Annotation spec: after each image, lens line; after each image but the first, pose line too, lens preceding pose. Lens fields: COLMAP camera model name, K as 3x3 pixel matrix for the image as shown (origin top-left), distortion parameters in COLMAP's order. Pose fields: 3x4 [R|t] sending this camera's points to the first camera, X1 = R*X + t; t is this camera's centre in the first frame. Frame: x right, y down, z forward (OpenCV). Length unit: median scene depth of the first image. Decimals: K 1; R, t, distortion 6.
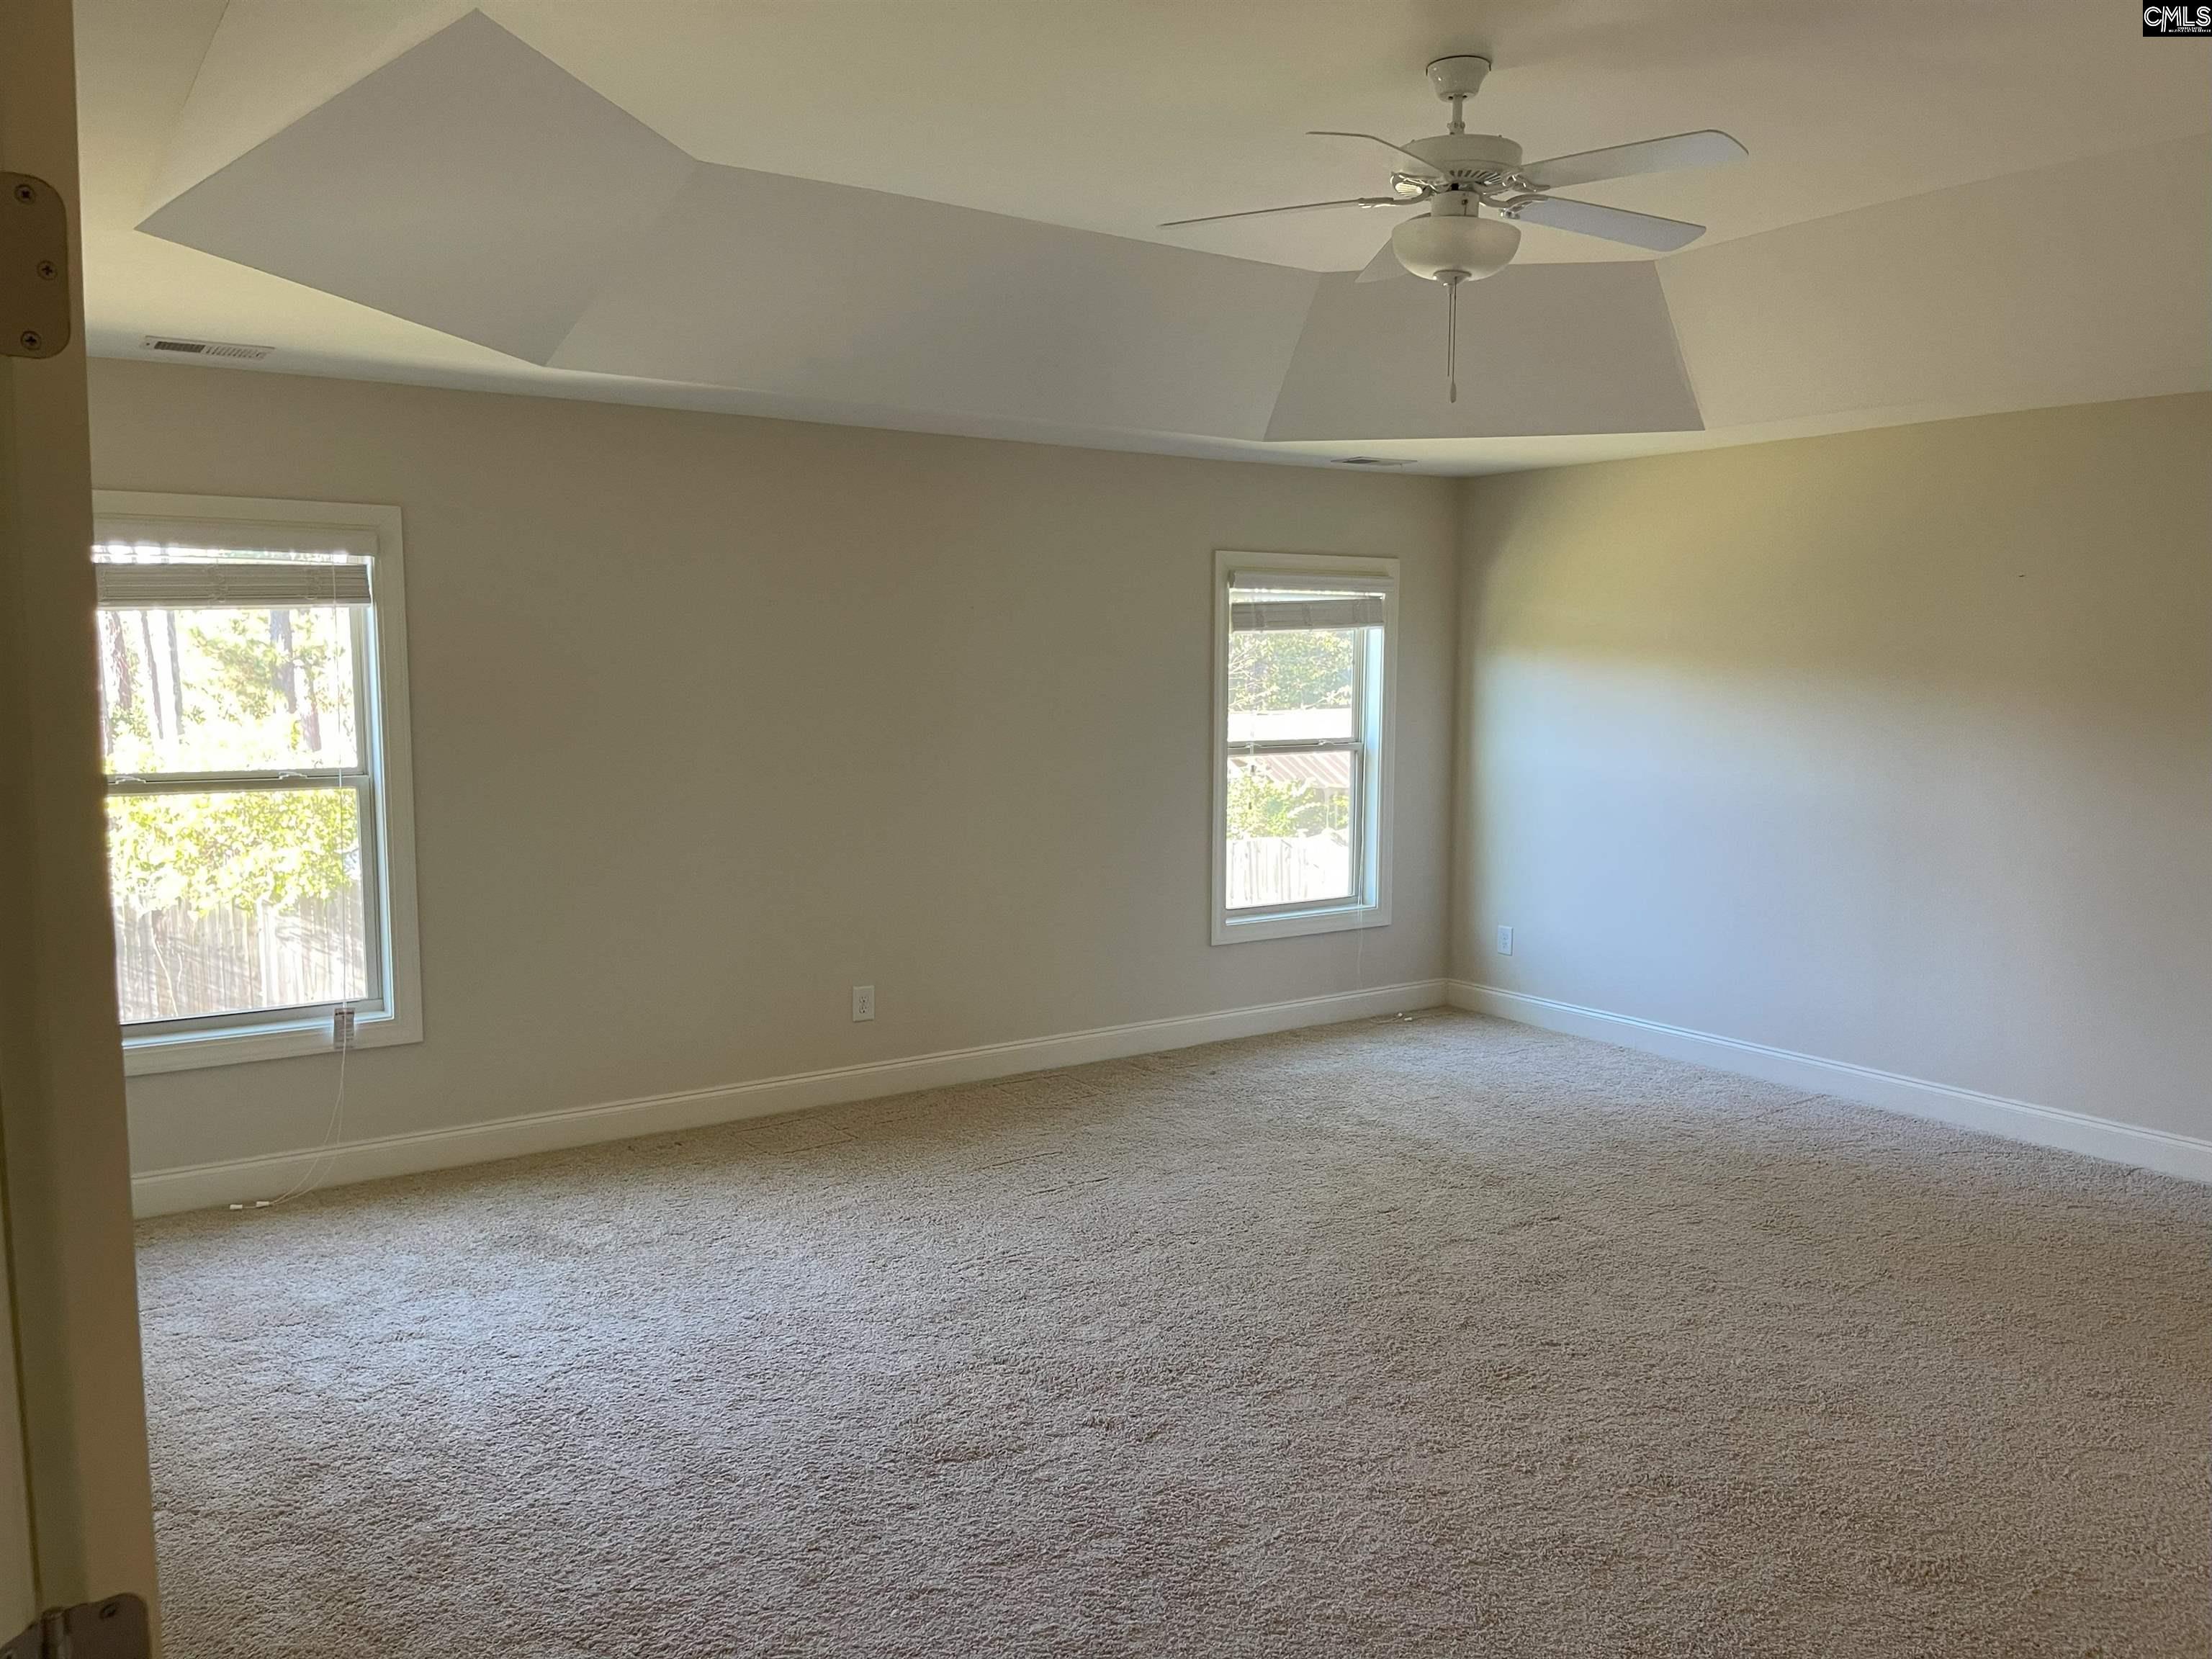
lens RADIAL K [[1675.4, 0, 1113.1], [0, 1675.4, 834.3], [0, 0, 1]] dist [0.065003, -0.046682]
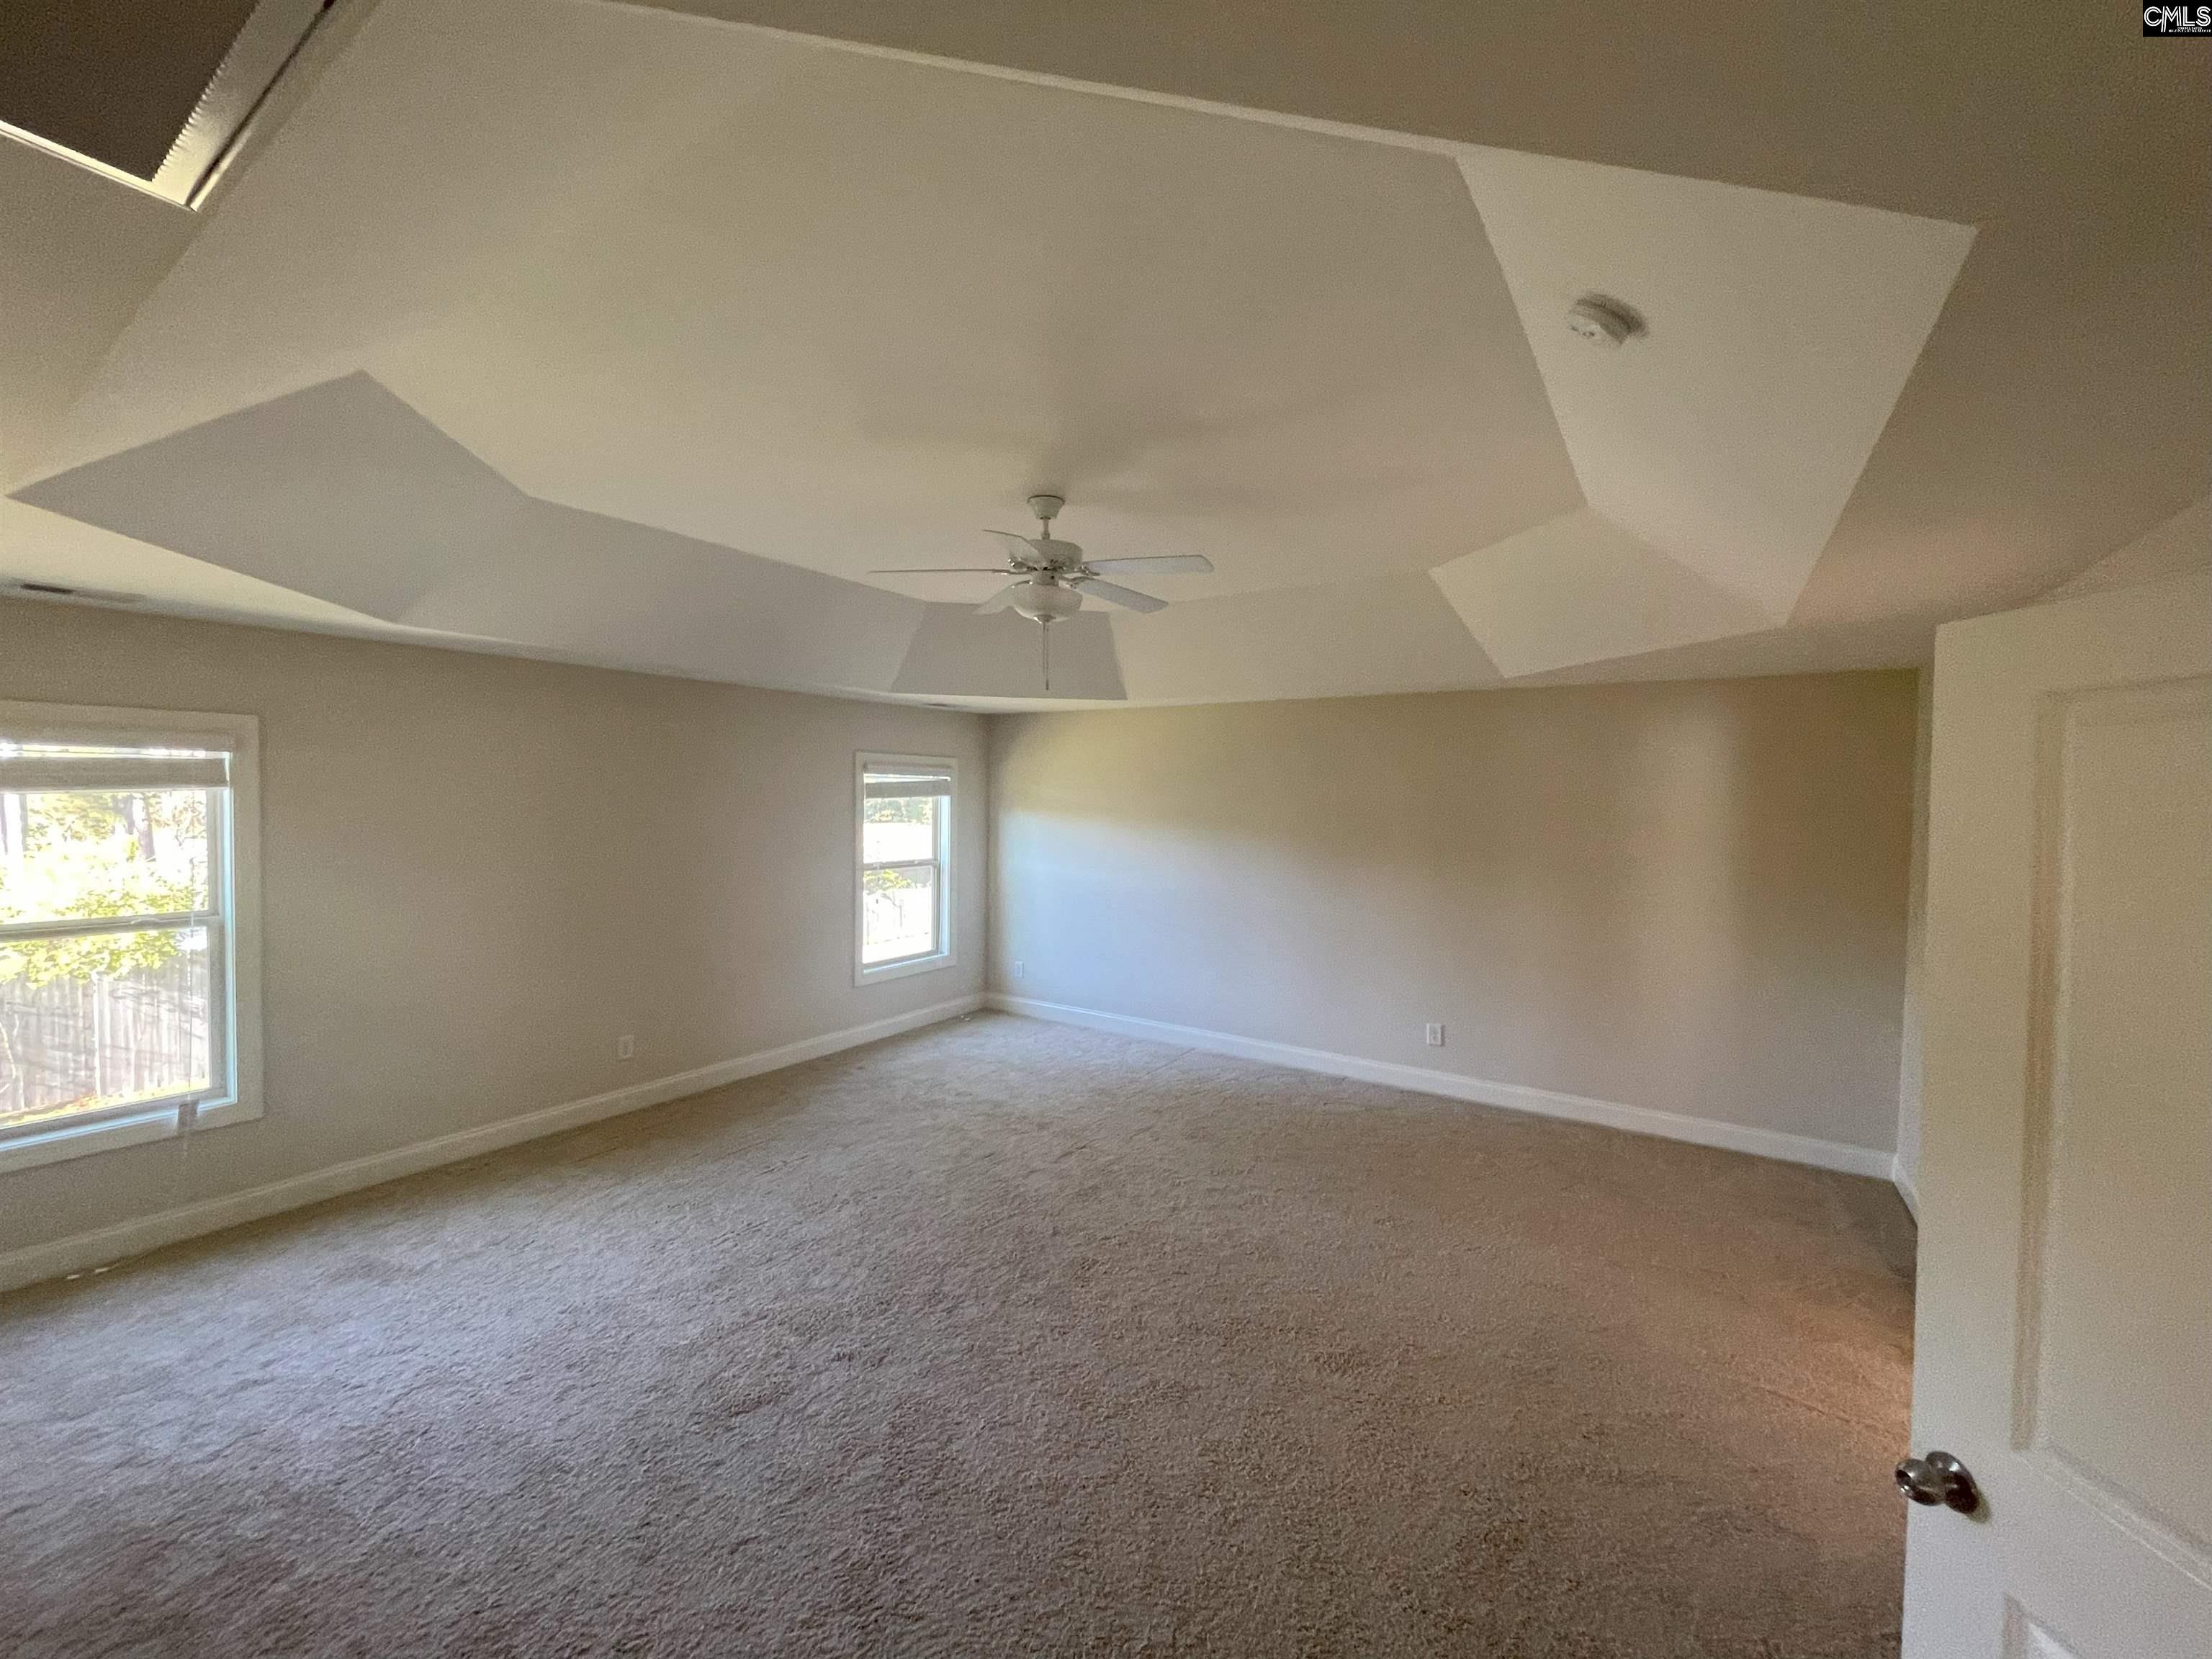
lens RADIAL K [[895.8, 0, 1089.6], [0, 895.8, 821.7], [0, 0, 1]] dist [0.001156, -0.000759]
pose [[0.931957, -0.001810, 0.362564, -0.069866], [0.027828, 0.997395, -0.066553, -0.048012], [-0.361499, 0.072114, 0.929580, 0.118130]]
